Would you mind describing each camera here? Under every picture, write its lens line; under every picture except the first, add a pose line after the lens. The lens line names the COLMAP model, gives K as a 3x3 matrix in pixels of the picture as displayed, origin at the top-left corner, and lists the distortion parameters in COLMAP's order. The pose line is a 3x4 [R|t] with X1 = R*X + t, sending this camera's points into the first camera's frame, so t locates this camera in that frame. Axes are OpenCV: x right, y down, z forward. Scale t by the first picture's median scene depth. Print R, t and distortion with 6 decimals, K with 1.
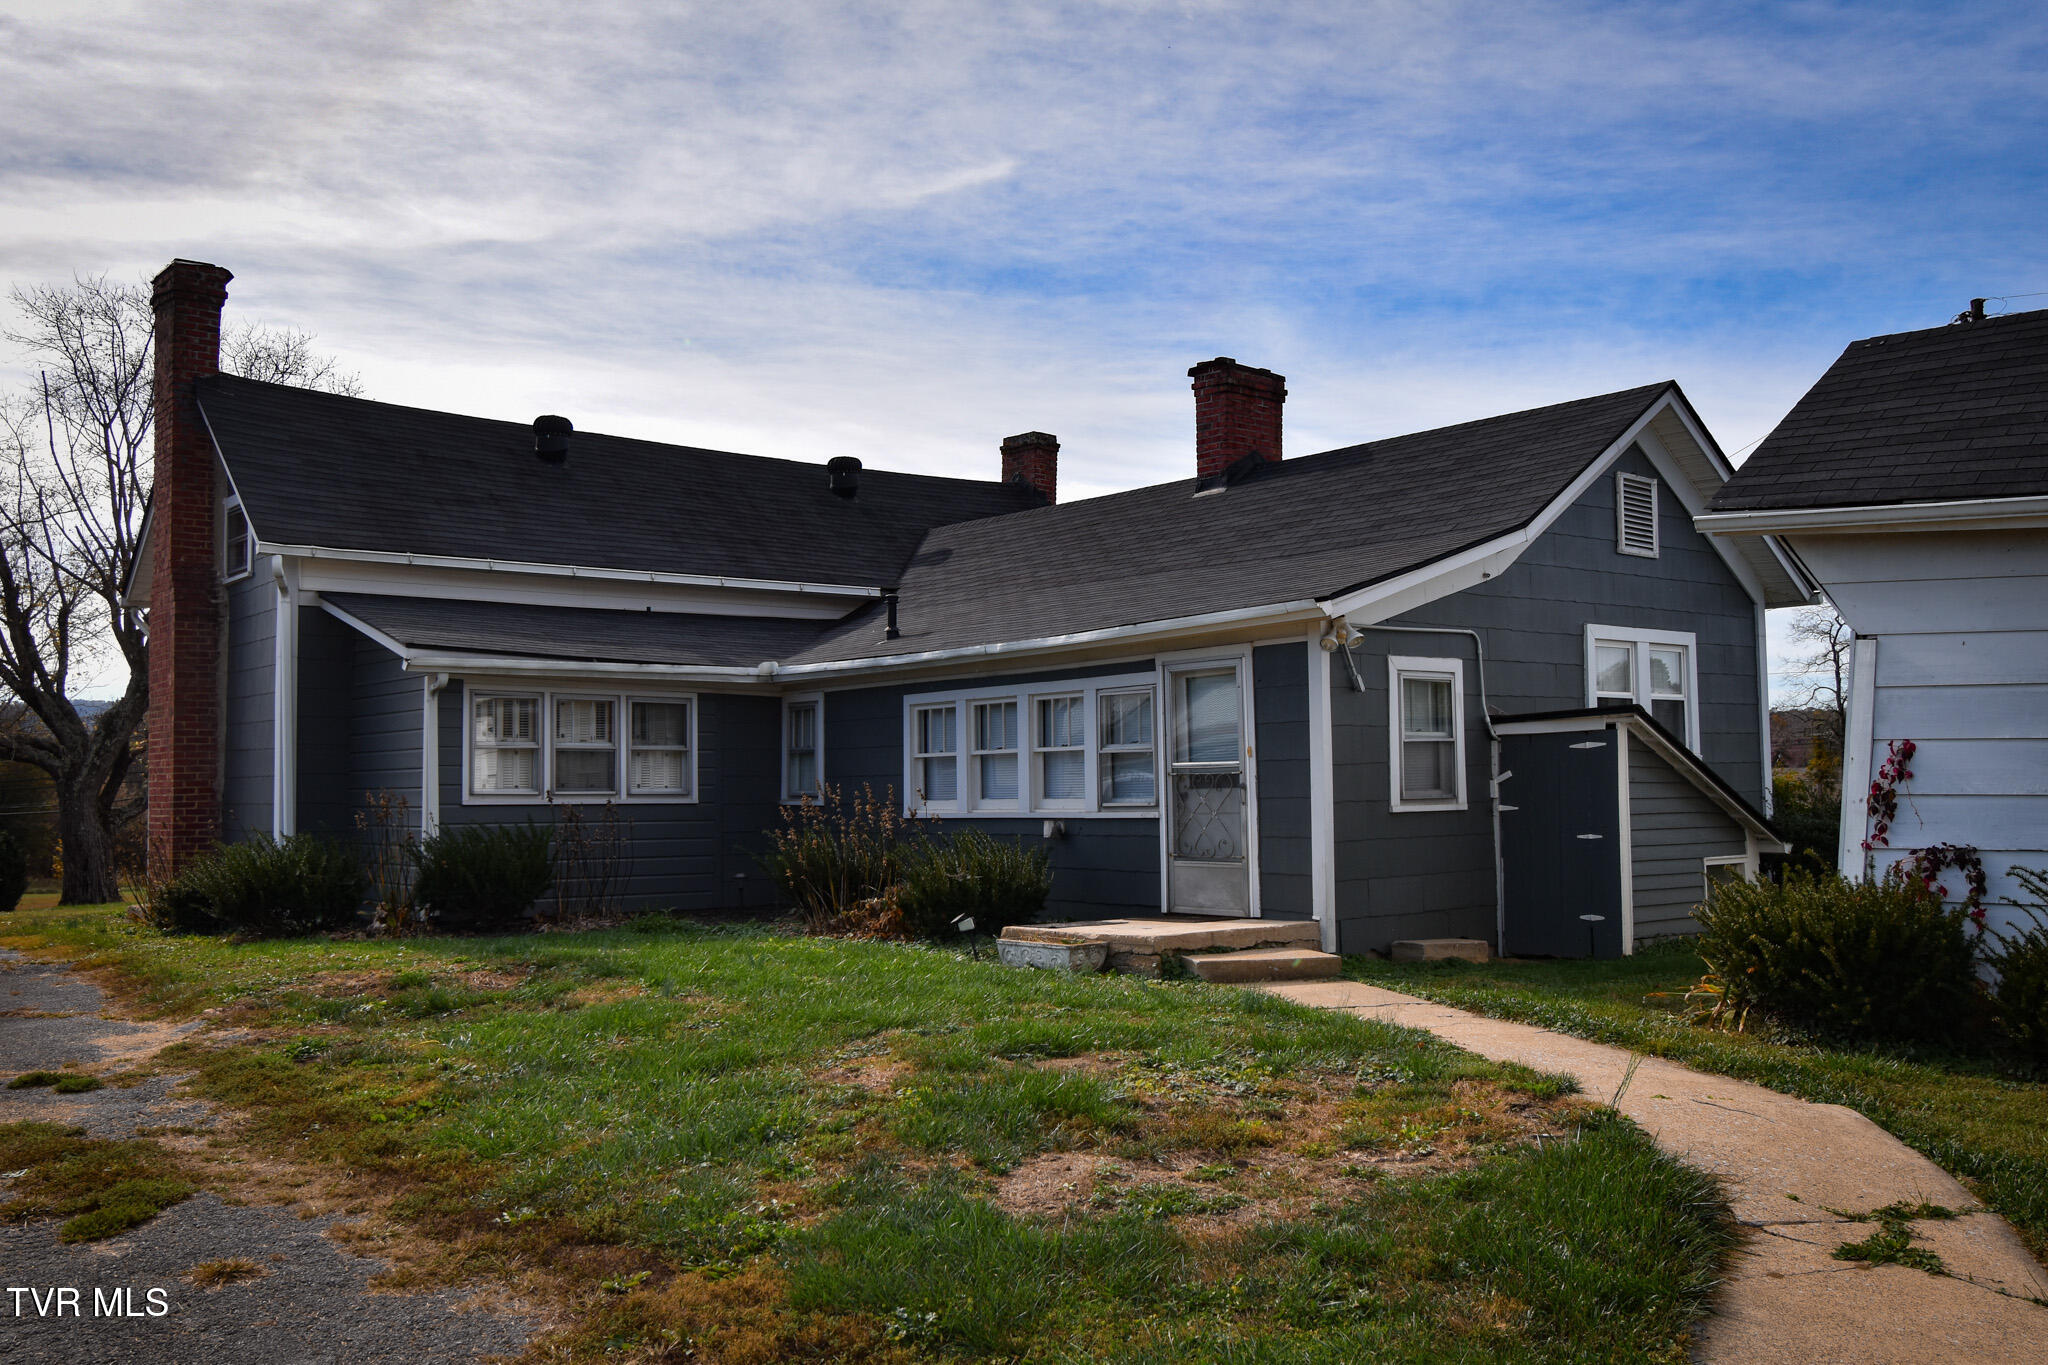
lens RADIAL K [[1713.0, 0, 1028.2], [0, 1713.0, 680.9], [0, 0, 1]] dist [-0.006182, 0.008472]
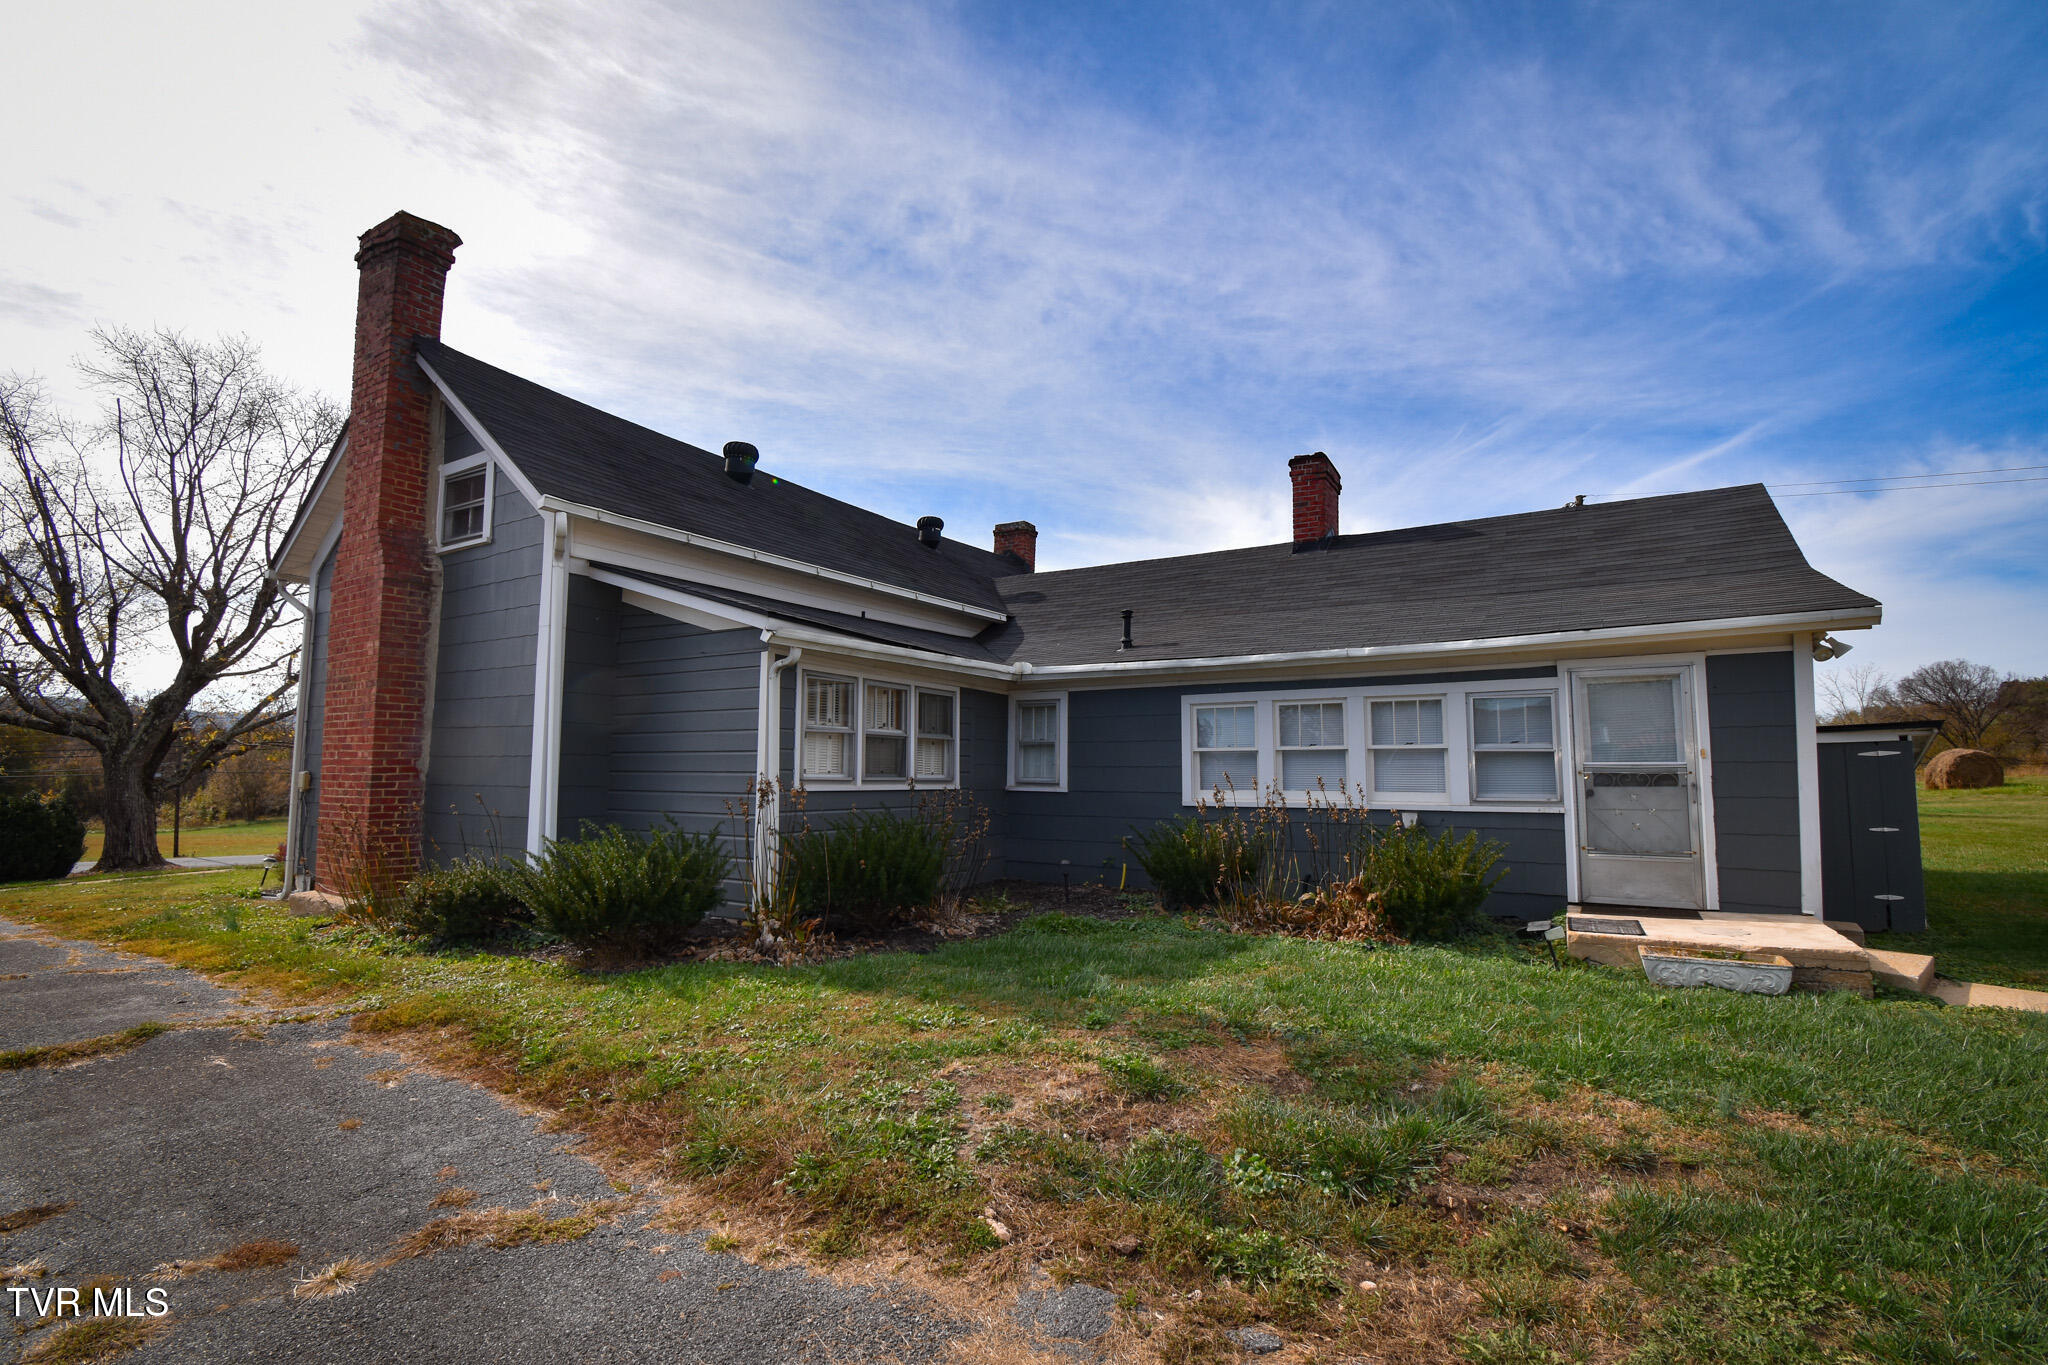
lens RADIAL K [[900.1, 0, 1026.9], [0, 900.1, 686.4], [0, 0, 1]] dist [-0.006769, -0.003220]
pose [[0.946181, 0.044855, 0.320515, -0.343894], [-0.035020, 0.998724, -0.036388, 0.026510], [-0.321738, 0.023206, 0.946544, 0.460879]]
